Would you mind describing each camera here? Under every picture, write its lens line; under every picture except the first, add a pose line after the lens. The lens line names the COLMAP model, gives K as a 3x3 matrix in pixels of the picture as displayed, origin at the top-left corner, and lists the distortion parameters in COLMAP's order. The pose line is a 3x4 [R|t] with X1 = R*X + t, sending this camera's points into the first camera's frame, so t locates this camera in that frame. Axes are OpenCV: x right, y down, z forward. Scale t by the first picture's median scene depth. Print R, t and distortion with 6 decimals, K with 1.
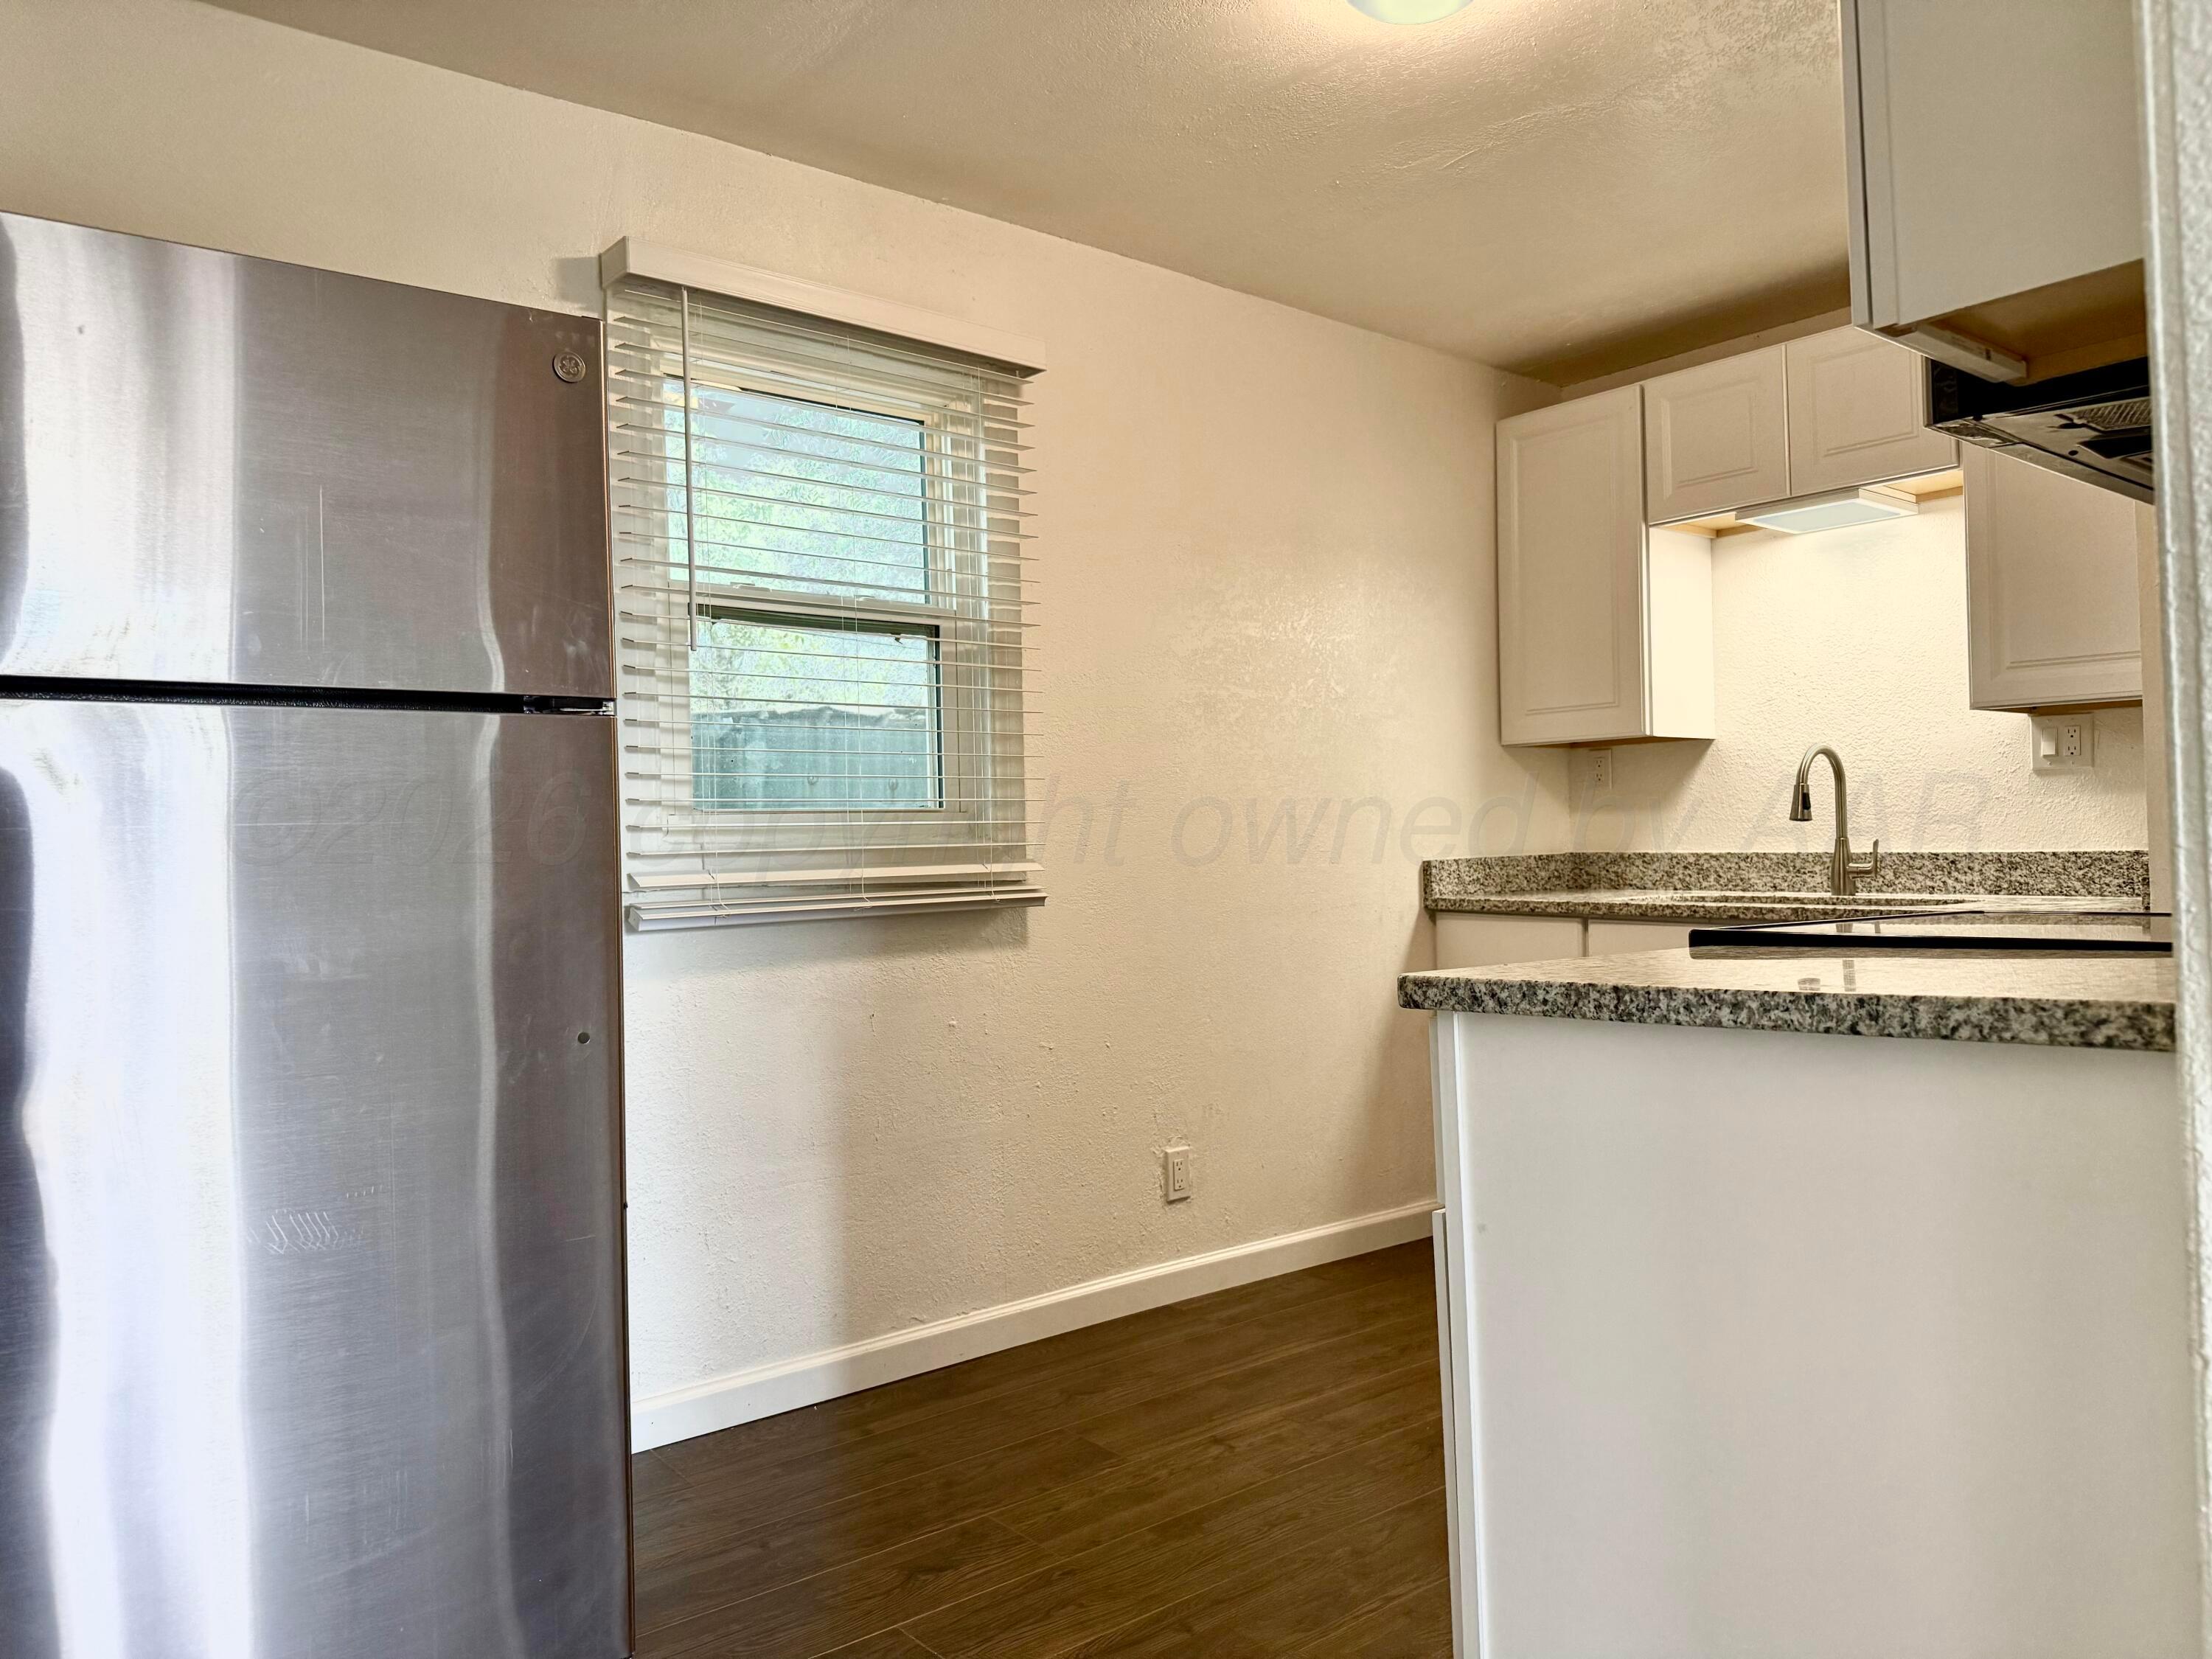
lens RADIAL K [[1544.2, 0, 1106.0], [0, 1544.2, 829.5], [0, 0, 1]] dist [-0.006246, -0.005797]
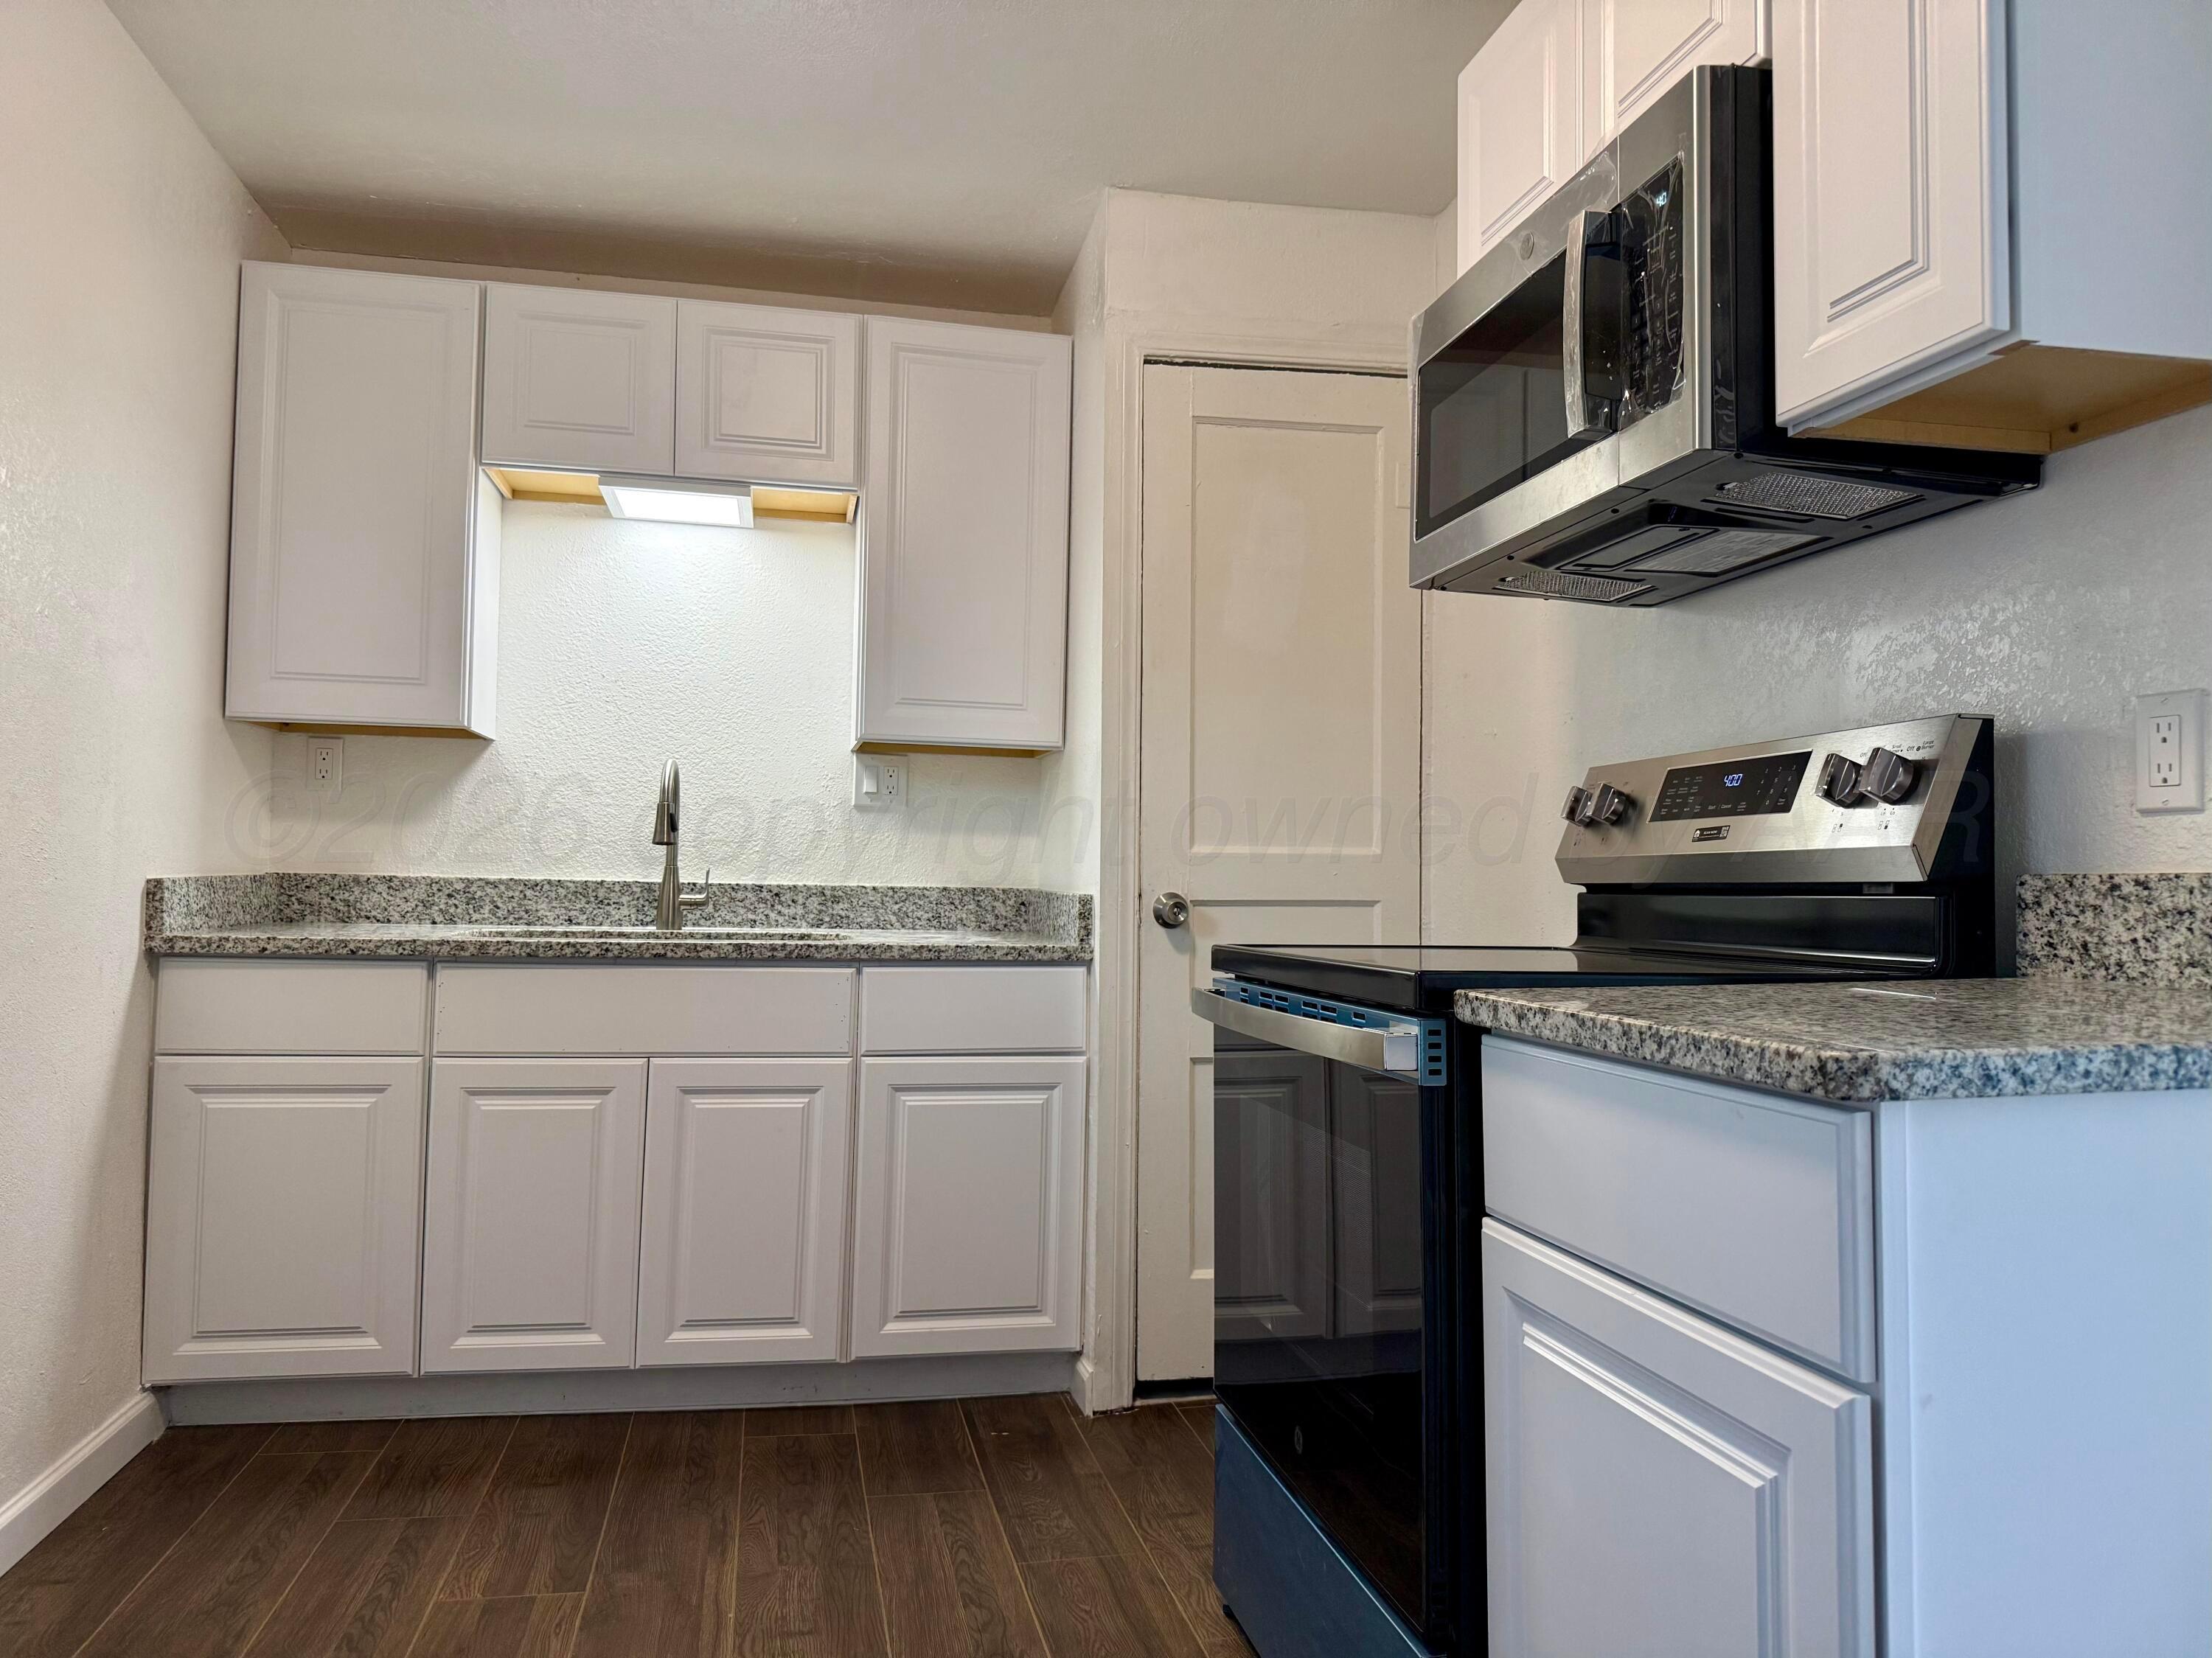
lens RADIAL K [[1544.1, 0, 1106.0], [0, 1544.1, 829.0], [0, 0, 1]] dist [-0.006246, -0.005797]
pose [[0.453850, 0.053670, 0.889461, -0.209364], [-0.034737, 0.998491, -0.042524, 0.013781], [-0.890401, -0.011598, 0.455029, 0.370690]]
